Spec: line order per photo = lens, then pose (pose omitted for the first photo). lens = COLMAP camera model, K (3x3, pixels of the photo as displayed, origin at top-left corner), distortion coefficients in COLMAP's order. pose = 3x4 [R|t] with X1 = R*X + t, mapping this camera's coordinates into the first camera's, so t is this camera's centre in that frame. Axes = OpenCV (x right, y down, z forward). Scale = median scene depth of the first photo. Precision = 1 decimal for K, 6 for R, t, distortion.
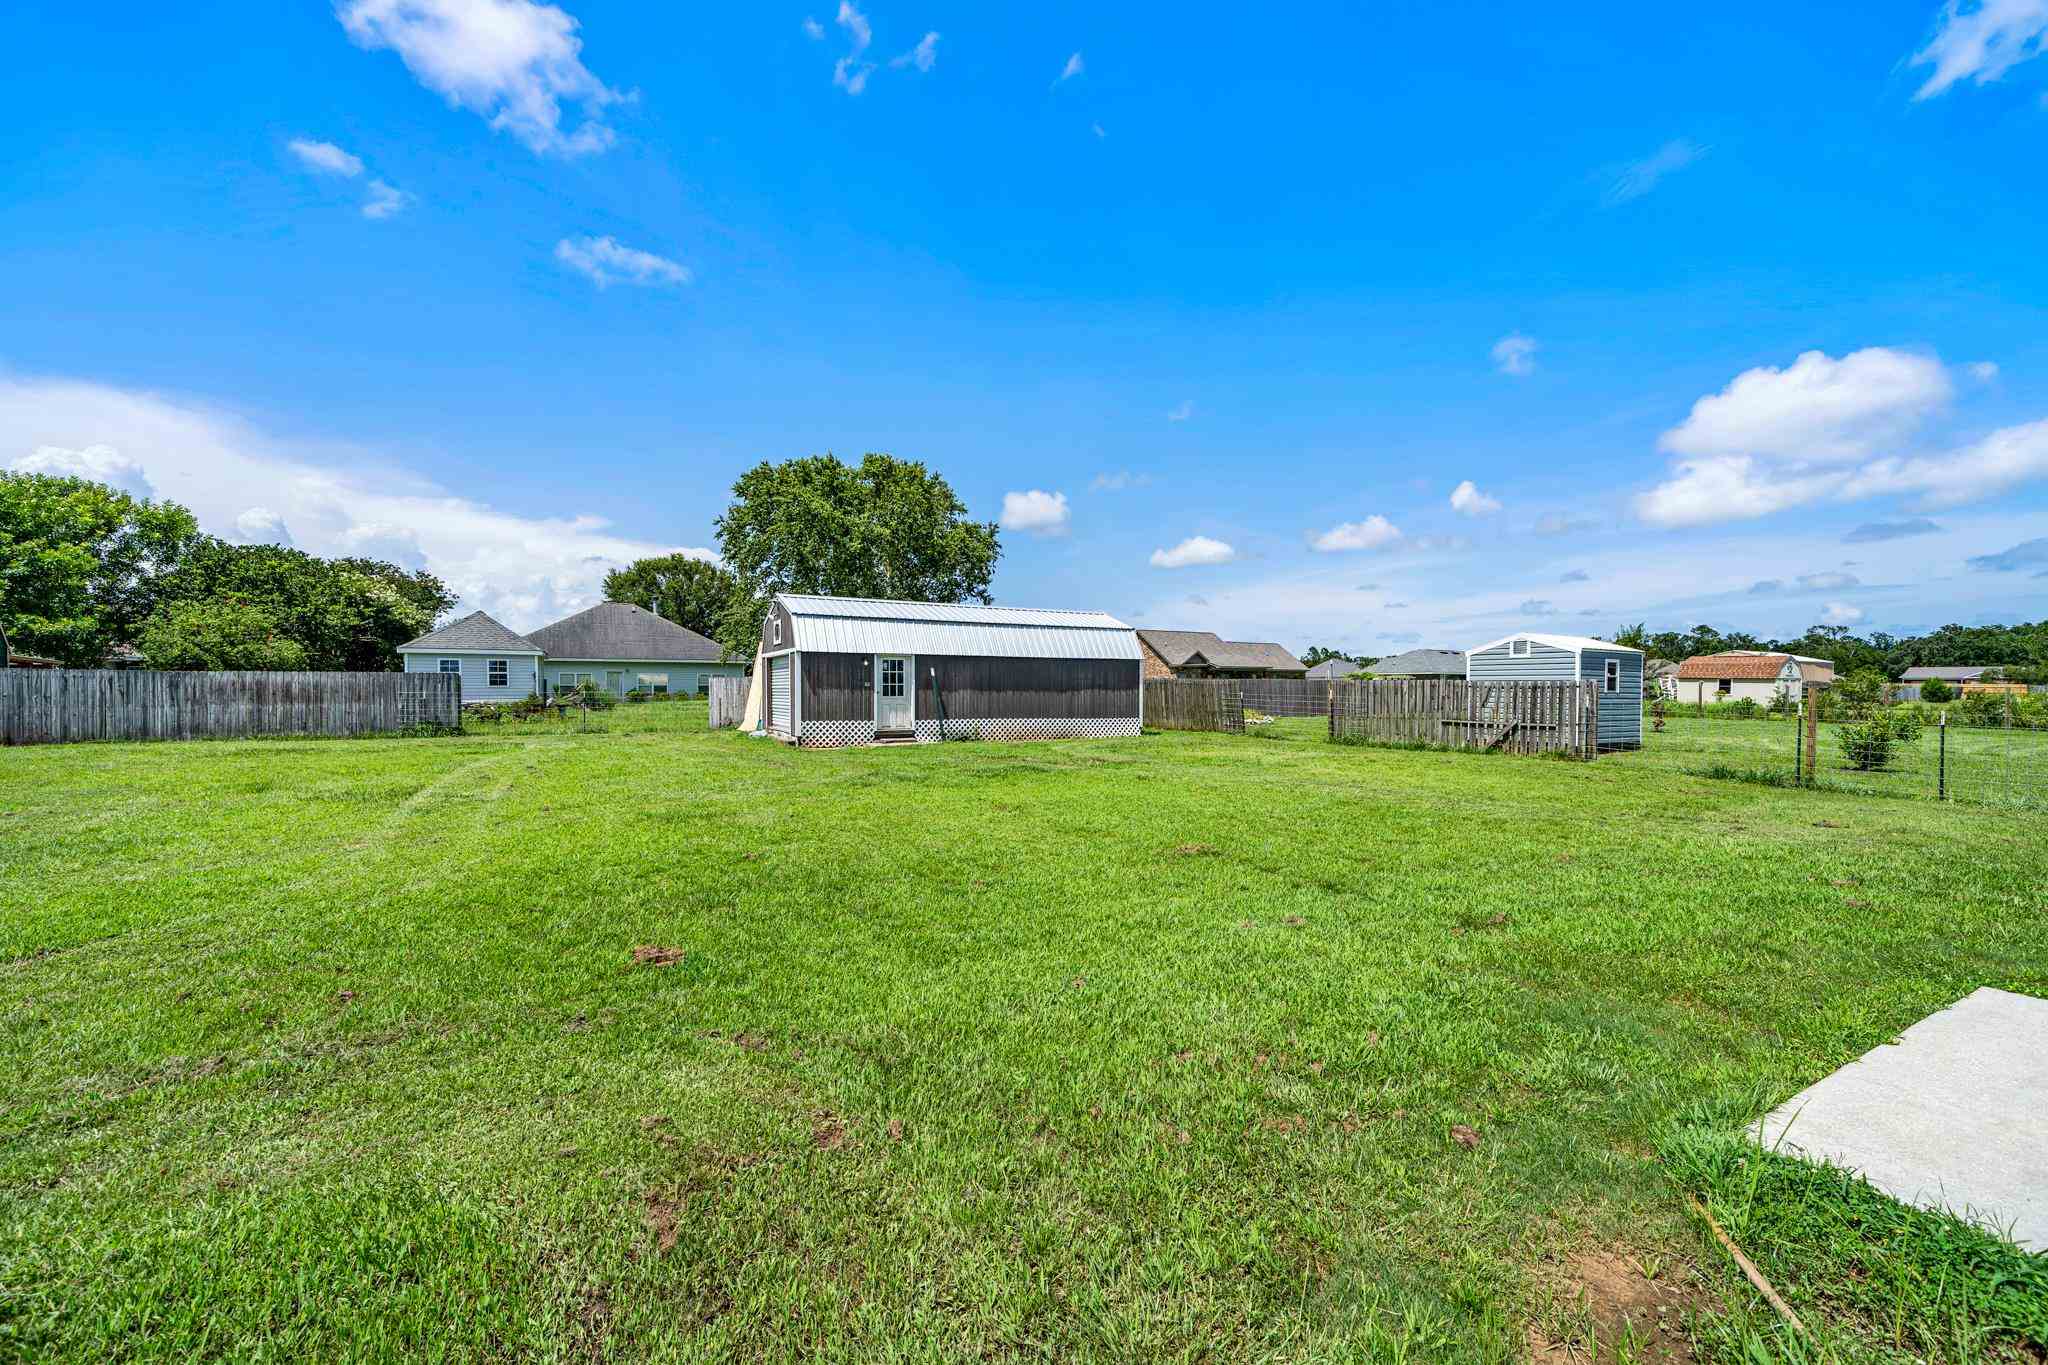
lens RADIAL K [[801.2, 0, 1016.6], [0, 801.2, 699.9], [0, 0, 1]] dist [0.002677, -0.000132]
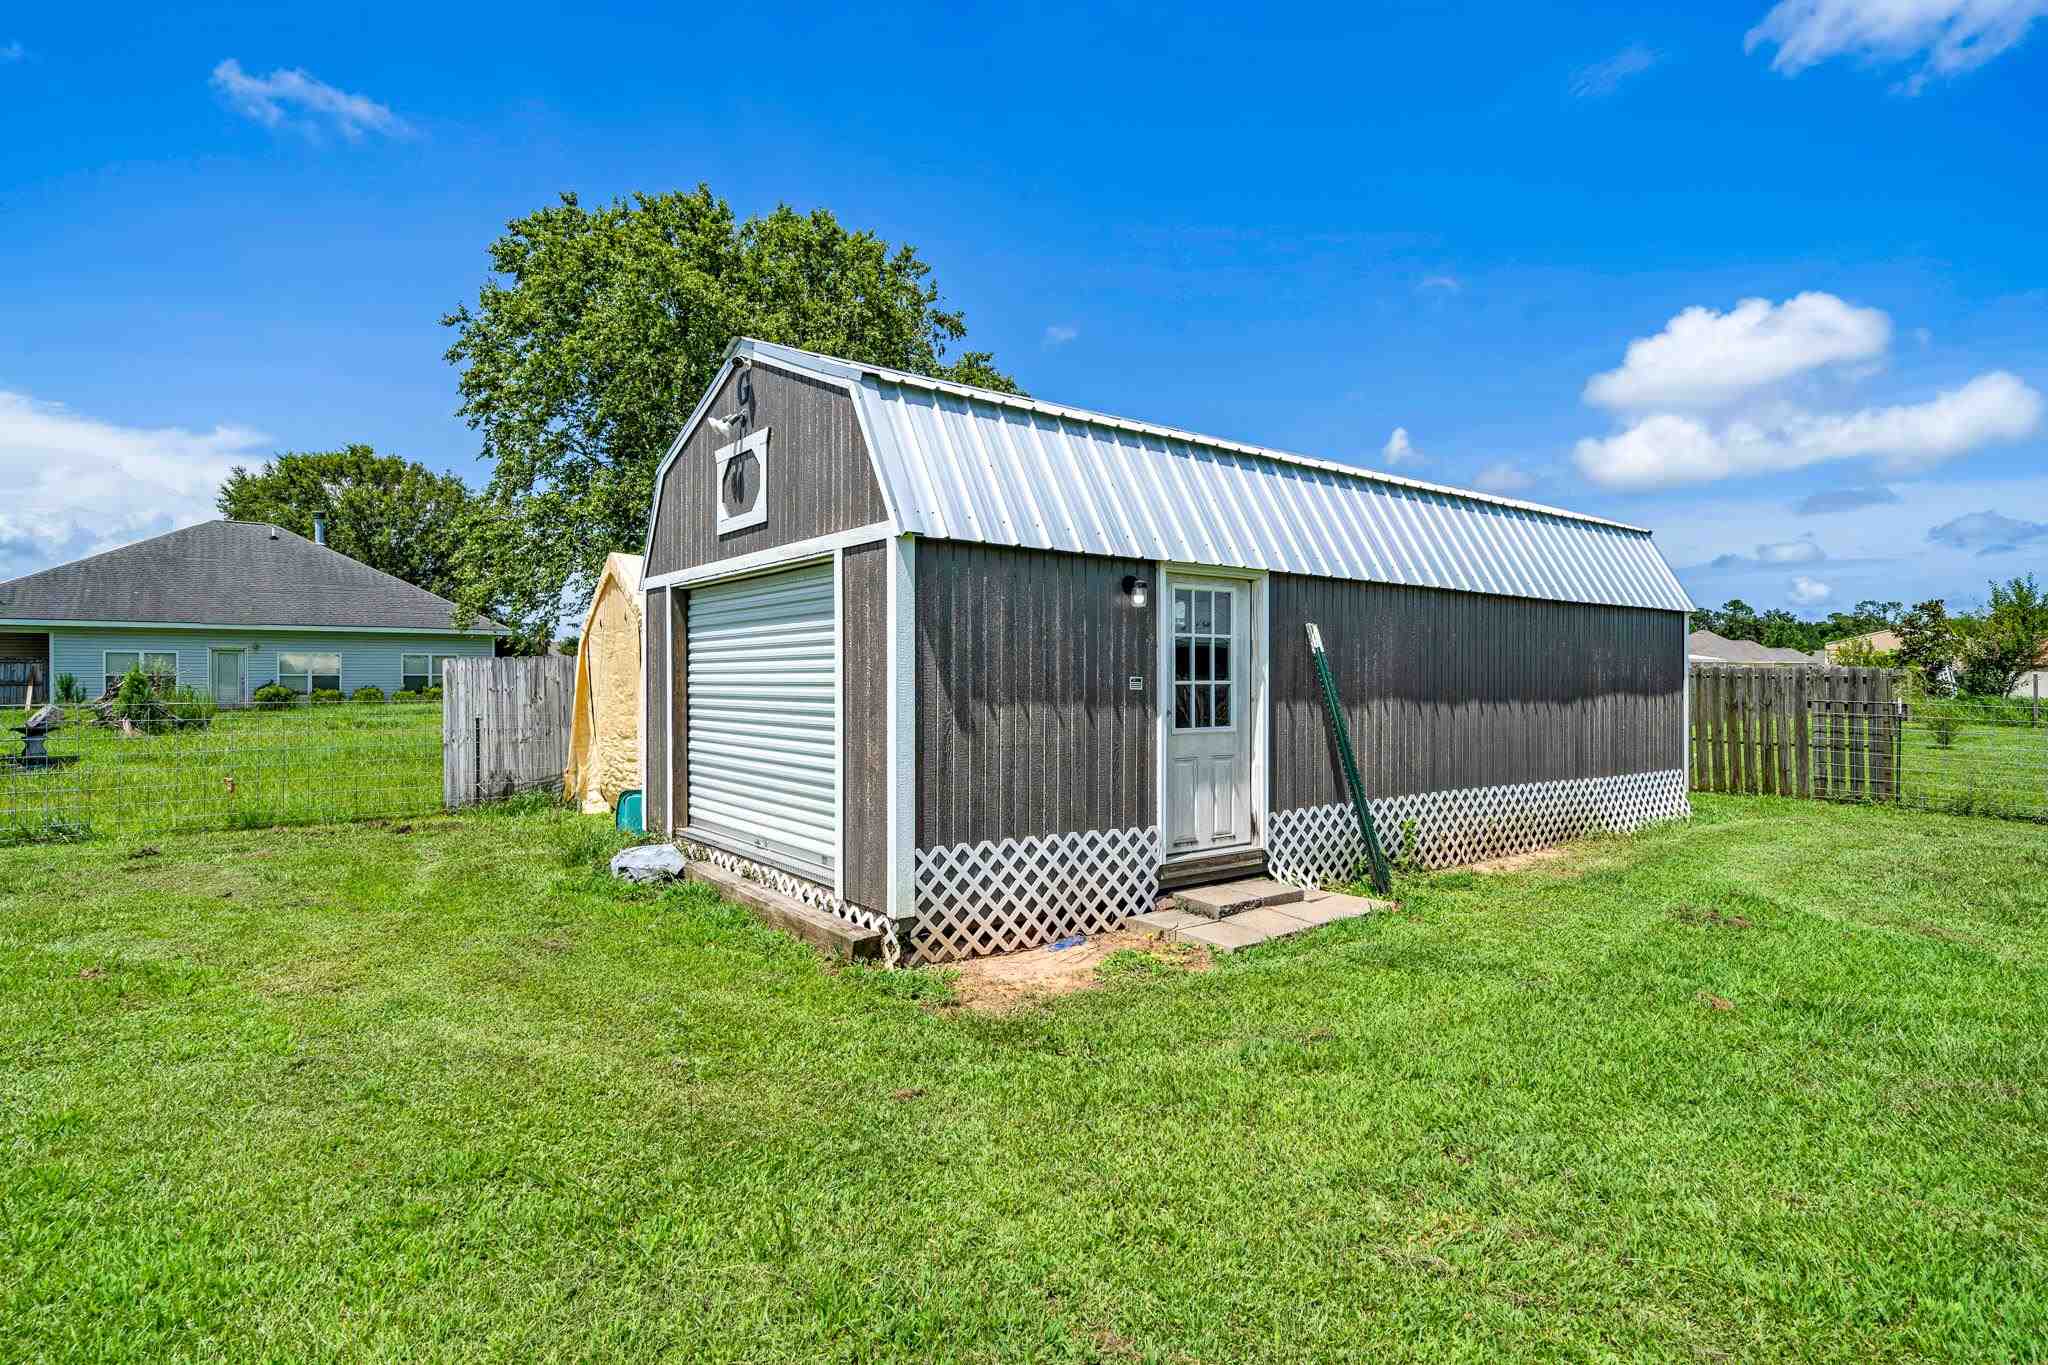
lens RADIAL K [[1046.5, 0, 1011.8], [0, 1046.5, 668.8], [0, 0, 1]] dist [0.004627, 0.001273]
pose [[0.988633, 0.000747, 0.150349, -0.227921], [0.002644, 0.999747, -0.022350, -0.013792], [-0.150328, 0.022494, 0.988380, 0.564023]]
